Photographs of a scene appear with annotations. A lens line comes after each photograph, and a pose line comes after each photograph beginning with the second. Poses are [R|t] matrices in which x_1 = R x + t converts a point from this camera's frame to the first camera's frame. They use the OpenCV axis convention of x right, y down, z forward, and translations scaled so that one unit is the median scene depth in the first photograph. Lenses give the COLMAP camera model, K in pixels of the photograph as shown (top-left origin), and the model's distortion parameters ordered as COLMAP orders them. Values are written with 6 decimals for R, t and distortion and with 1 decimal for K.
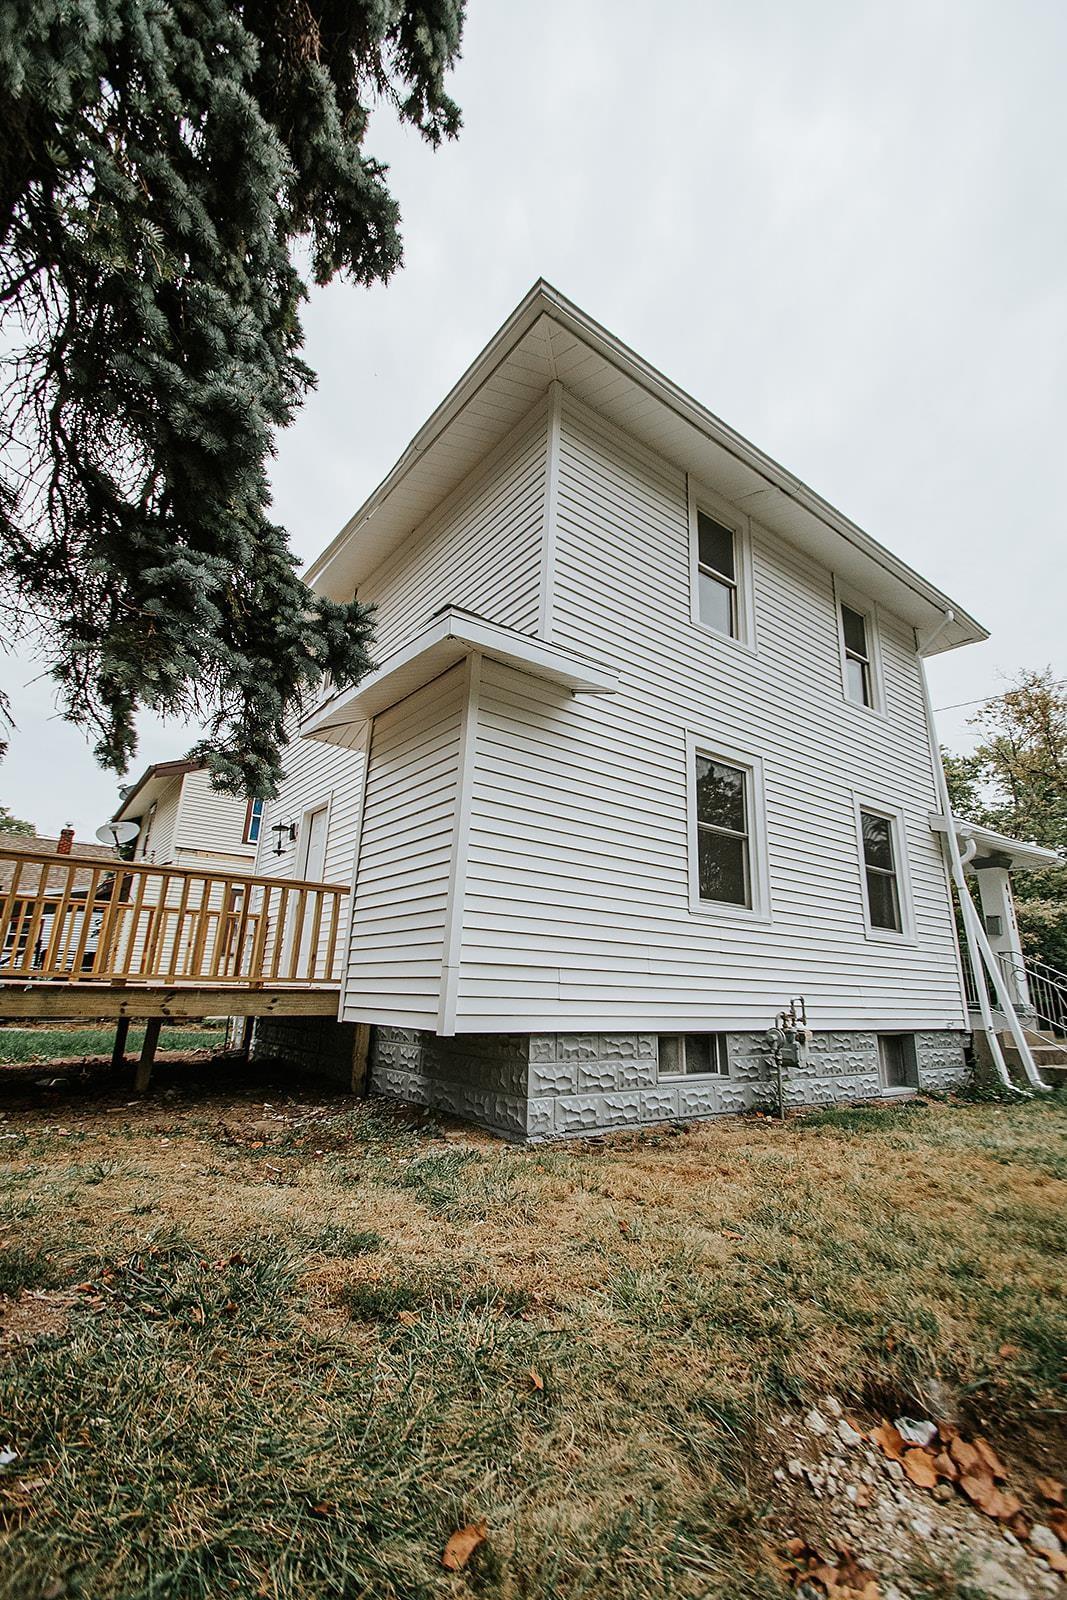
lens RADIAL K [[709.7, 0, 537.9], [0, 709.7, 769.1], [0, 0, 1]] dist [0.018735, -0.017565]
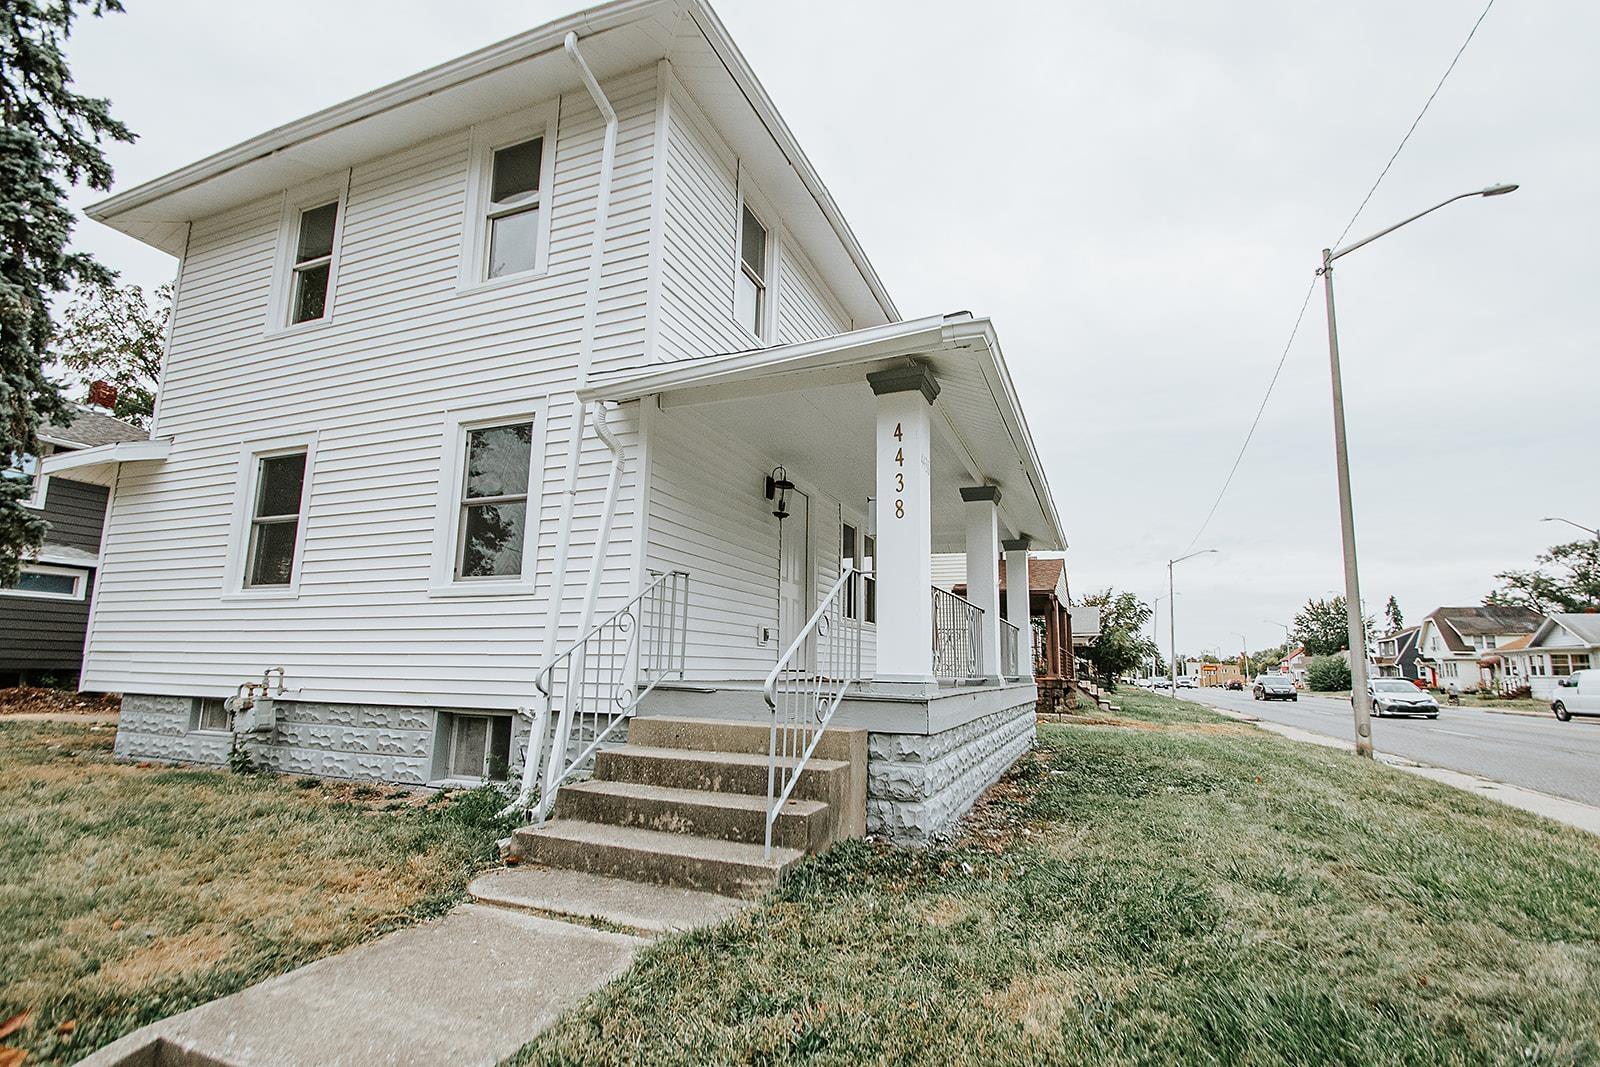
lens RADIAL K [[709.7, 0, 818.0], [0, 709.7, 552.8], [0, 0, 1]] dist [0.018735, -0.017565]
pose [[0.511044, -0.169275, -0.842722, 1.588452], [0.253324, 0.966532, -0.040524, 0.389466], [0.821377, -0.192772, 0.536822, 1.095312]]
